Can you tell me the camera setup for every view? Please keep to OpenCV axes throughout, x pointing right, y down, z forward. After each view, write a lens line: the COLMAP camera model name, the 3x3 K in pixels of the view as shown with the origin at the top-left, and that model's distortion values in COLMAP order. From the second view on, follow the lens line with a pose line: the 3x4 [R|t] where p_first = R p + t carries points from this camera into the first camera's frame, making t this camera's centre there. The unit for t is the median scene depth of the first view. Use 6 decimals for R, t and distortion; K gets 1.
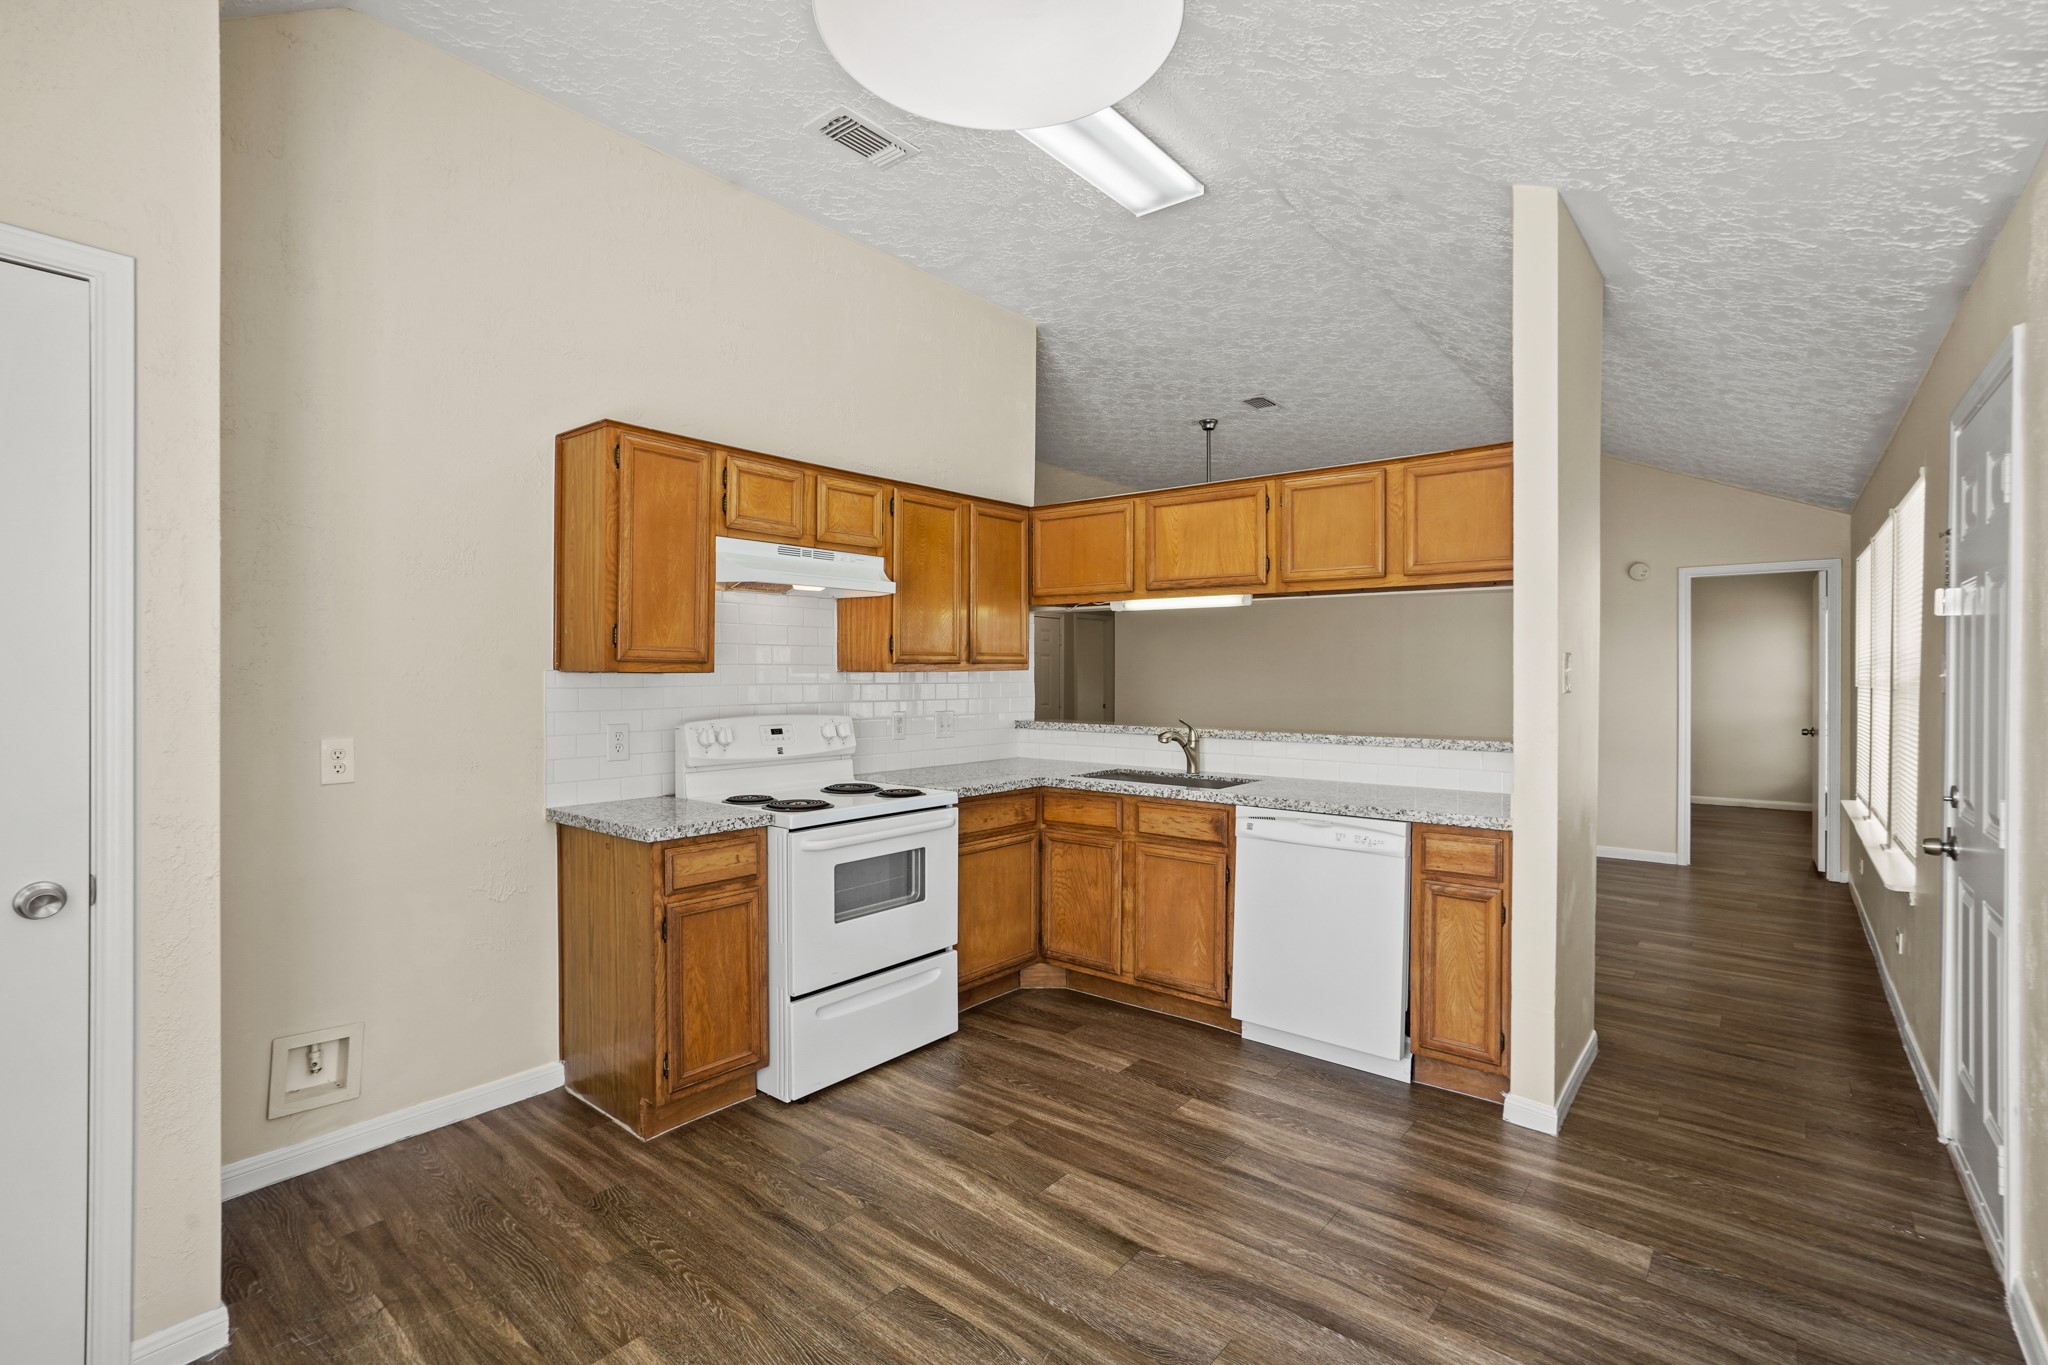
lens RADIAL K [[937.2, 0, 1020.9], [0, 937.2, 671.5], [0, 0, 1]] dist [0.001822, 0.001575]
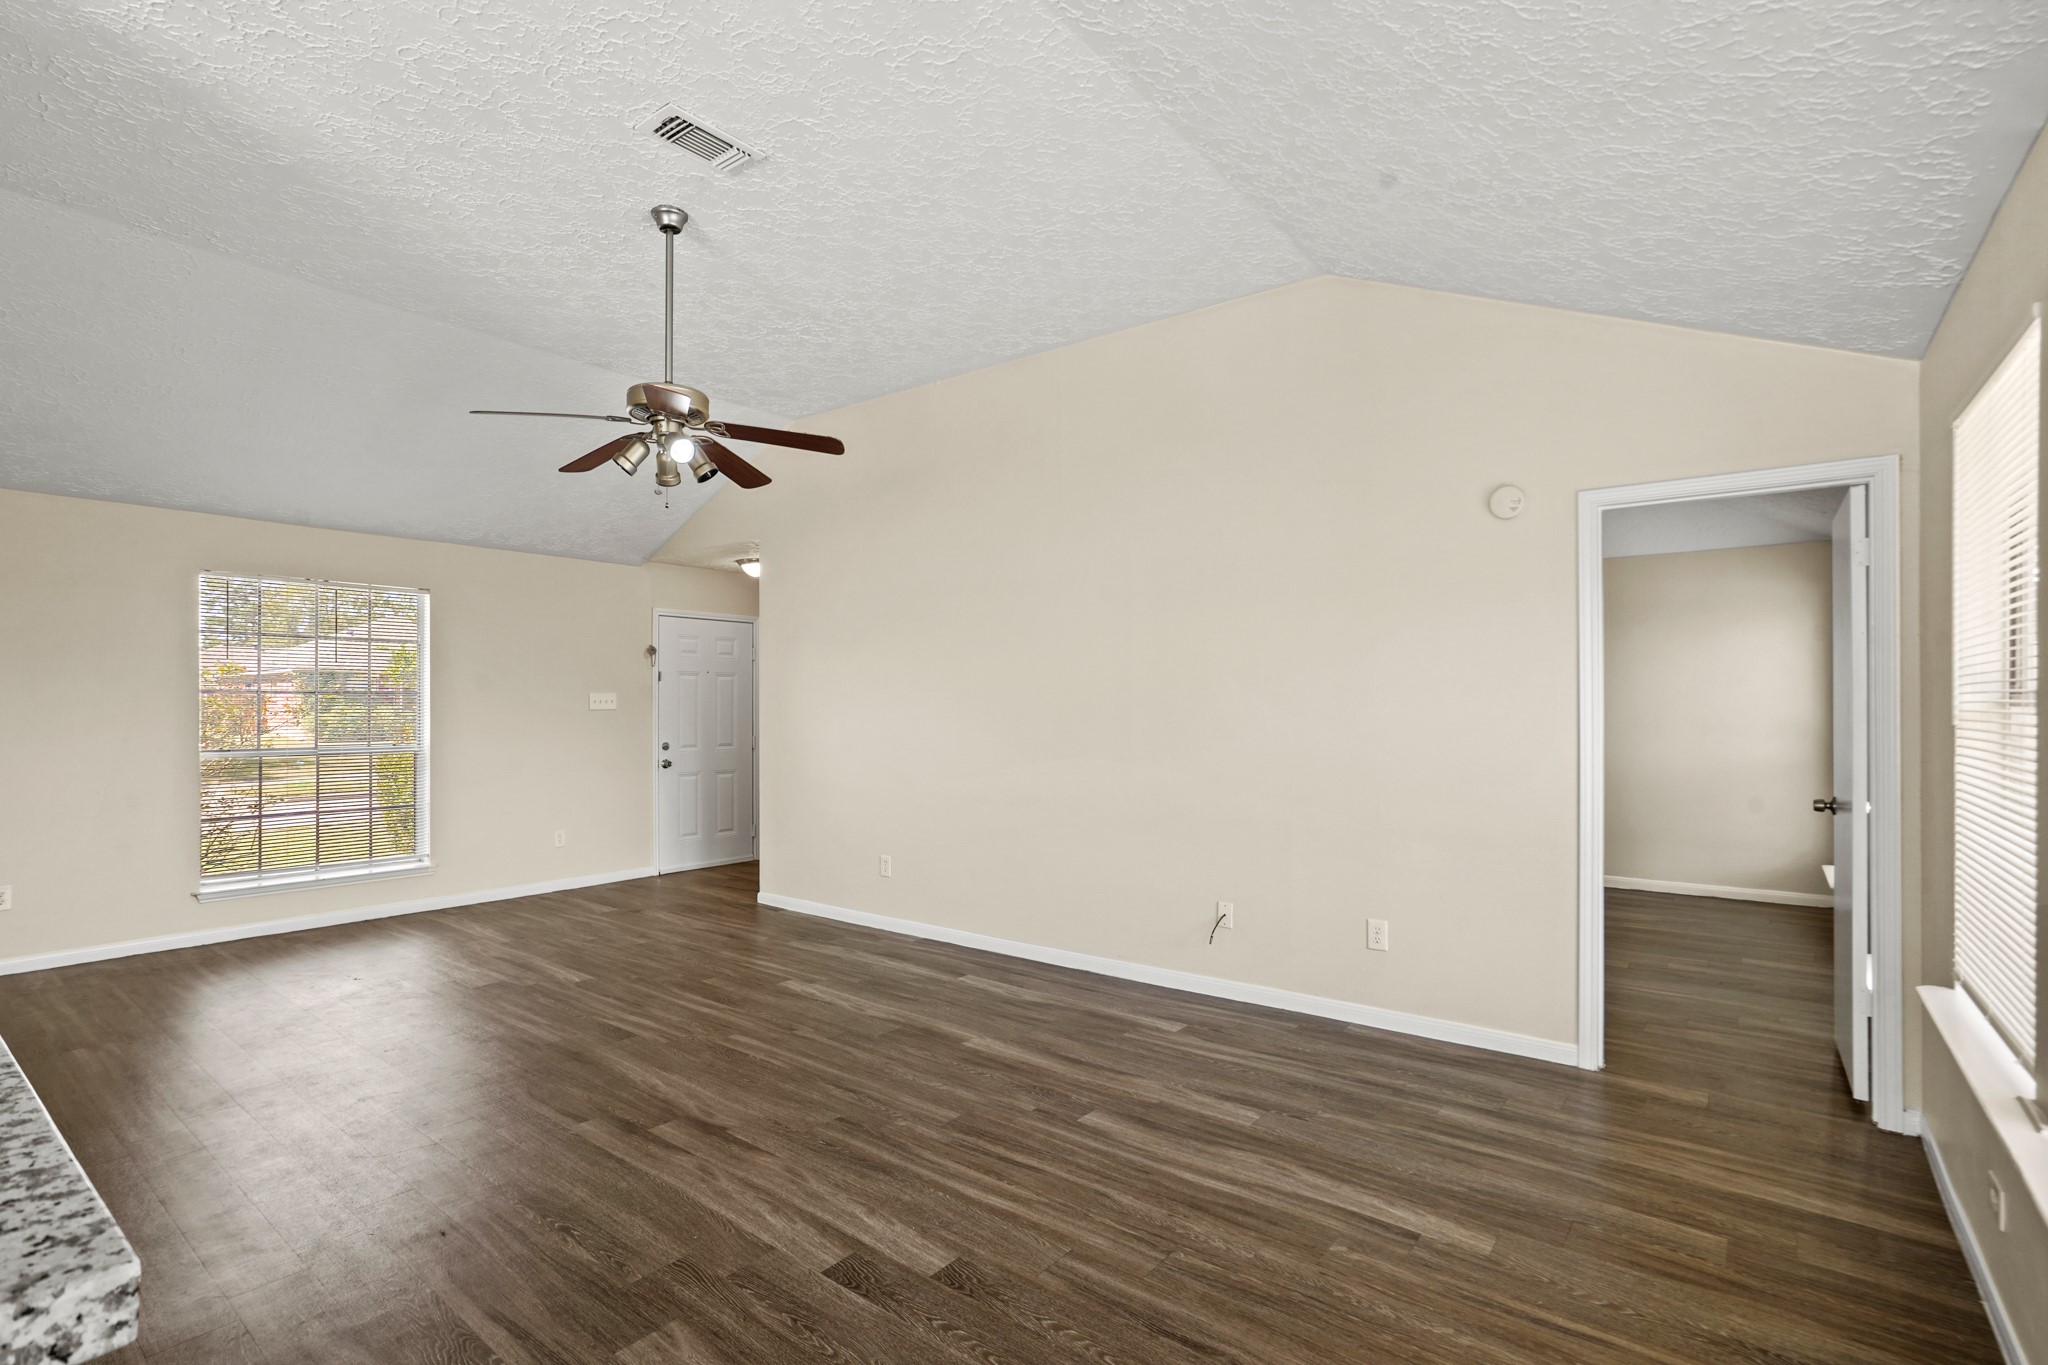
lens RADIAL K [[937.2, 0, 1026.4], [0, 937.2, 697.2], [0, 0, 1]] dist [0.001822, 0.001575]
pose [[0.999847, -0.009942, 0.014392, 0.412589], [0.009880, 0.999941, 0.004421, -0.002502], [-0.014435, -0.004279, 0.999887, 0.516768]]
